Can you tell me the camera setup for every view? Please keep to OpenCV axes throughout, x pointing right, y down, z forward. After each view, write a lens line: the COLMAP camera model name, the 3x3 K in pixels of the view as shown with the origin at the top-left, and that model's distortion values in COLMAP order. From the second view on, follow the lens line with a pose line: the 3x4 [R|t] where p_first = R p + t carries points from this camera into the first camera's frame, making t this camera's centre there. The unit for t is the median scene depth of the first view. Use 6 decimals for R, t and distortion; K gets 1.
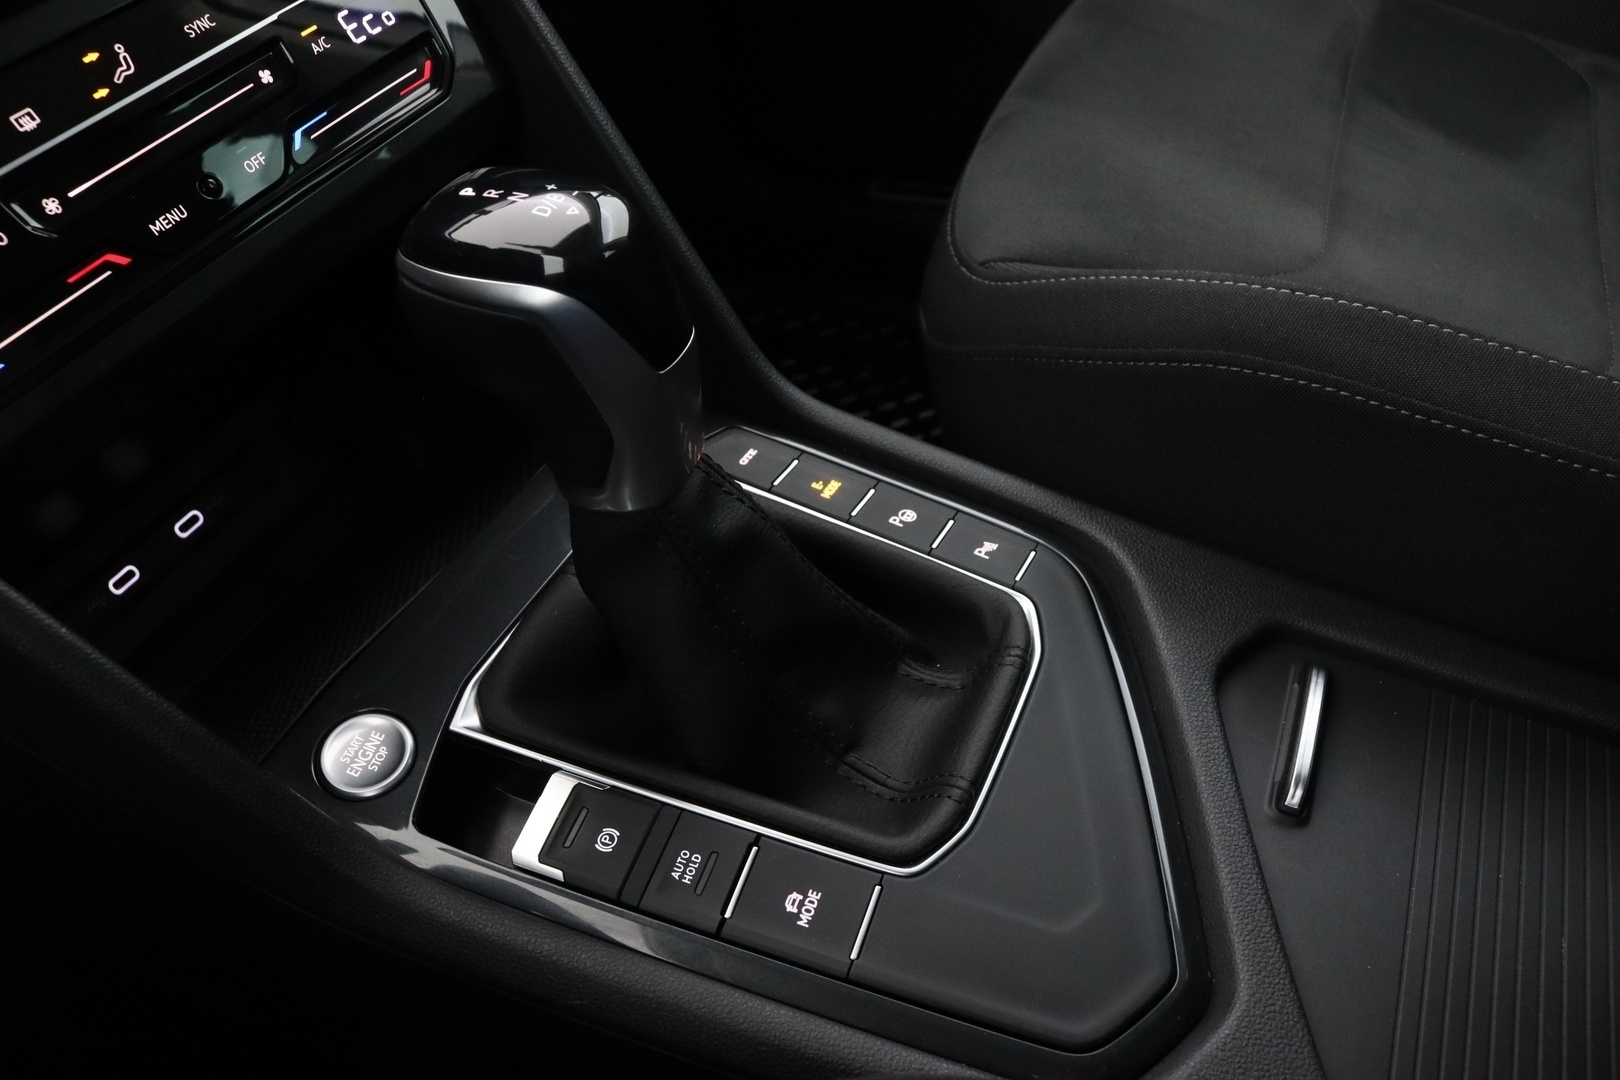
lens RADIAL K [[1322.1, 0, 787.7], [0, 1322.1, 560.9], [0, 0, 1]] dist [-0.183996, 0.142119]
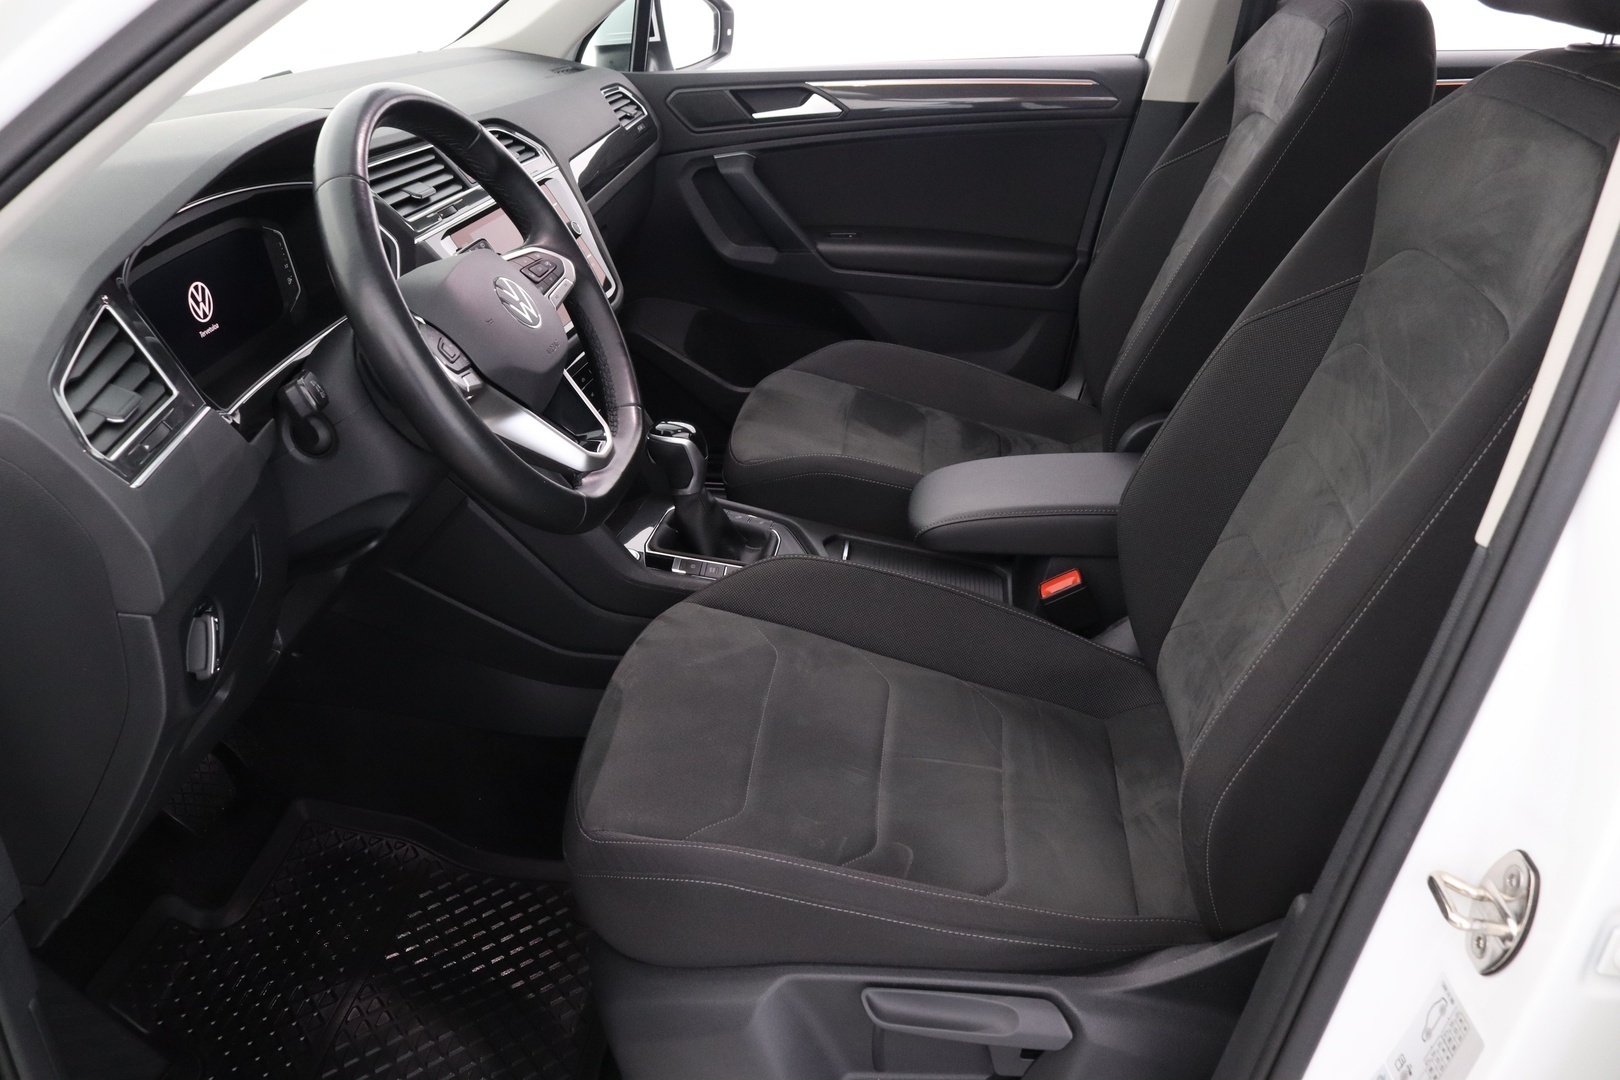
lens RADIAL K [[1322.1, 0, 787.7], [0, 1322.1, 560.9], [0, 0, 1]] dist [-0.183996, 0.142119]
pose [[0.952907, -0.022427, 0.302431, -1.077466], [0.110788, 0.954076, -0.278325, 1.348125], [-0.282300, 0.298723, 0.911631, -2.865344]]
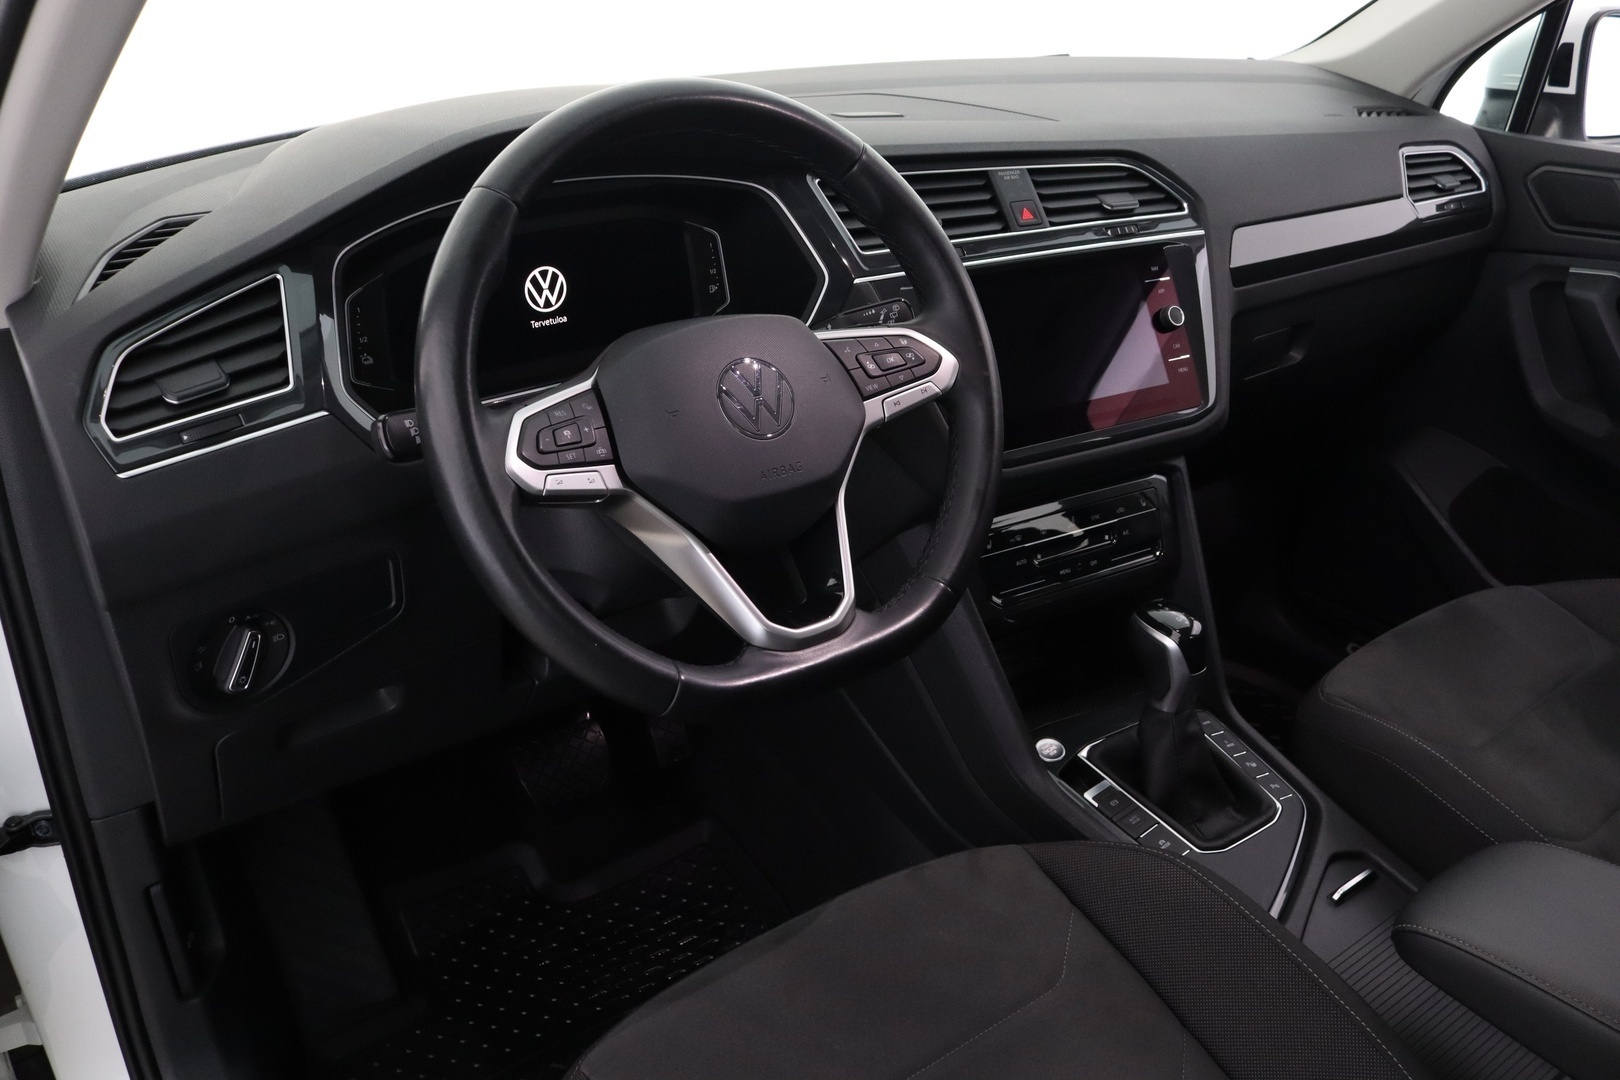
lens RADIAL K [[1322.1, 0, 787.7], [0, 1322.1, 560.9], [0, 0, 1]] dist [-0.183996, 0.142119]
pose [[0.843404, 0.364066, -0.395128, 0.208360], [-0.446075, 0.884406, -0.137271, 0.447078], [0.299478, 0.292031, 0.908312, -2.097054]]
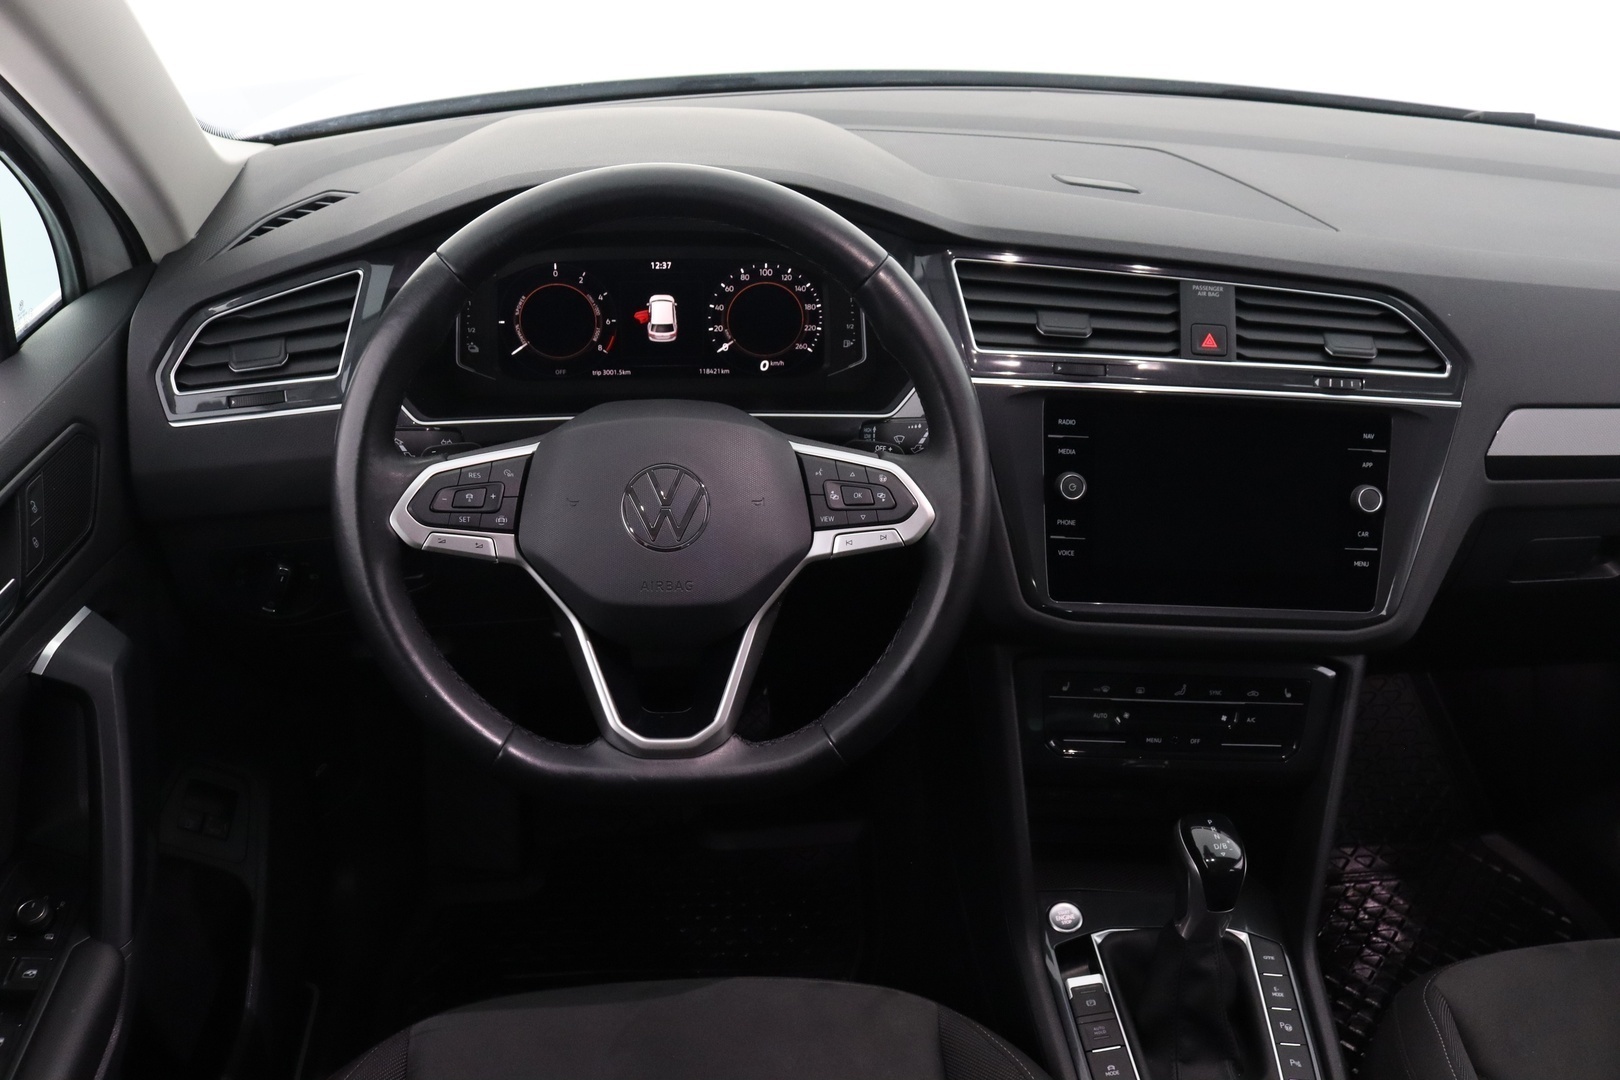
lens RADIAL K [[1322.1, 0, 787.7], [0, 1322.1, 560.9], [0, 0, 1]] dist [-0.183996, 0.142119]
pose [[0.462289, 0.610603, -0.643003, 0.716223], [-0.676024, 0.711951, 0.190047, -0.519884], [0.573829, 0.346829, 0.741910, -1.671698]]
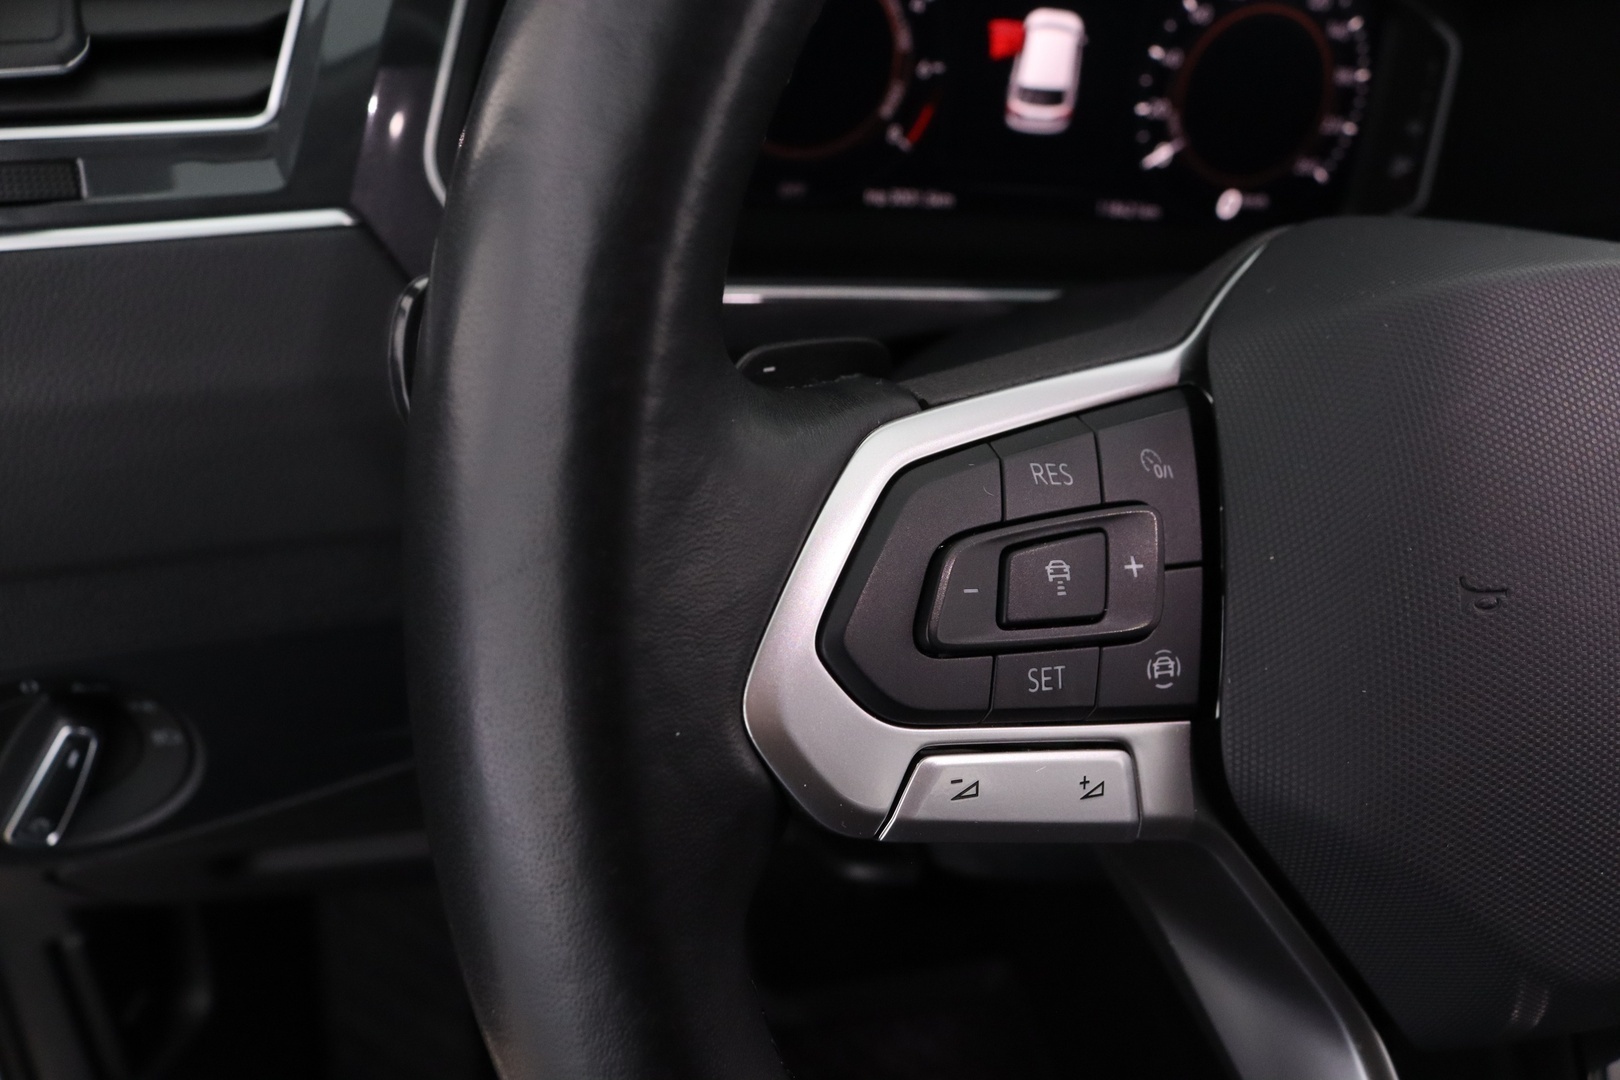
lens RADIAL K [[1322.1, 0, 787.7], [0, 1322.1, 560.9], [0, 0, 1]] dist [-0.183996, 0.142119]
pose [[0.576605, 0.628674, -0.521819, -0.747409], [-0.695425, 0.712886, 0.090428, 0.172478], [0.428847, 0.310745, 0.848250, -0.881423]]
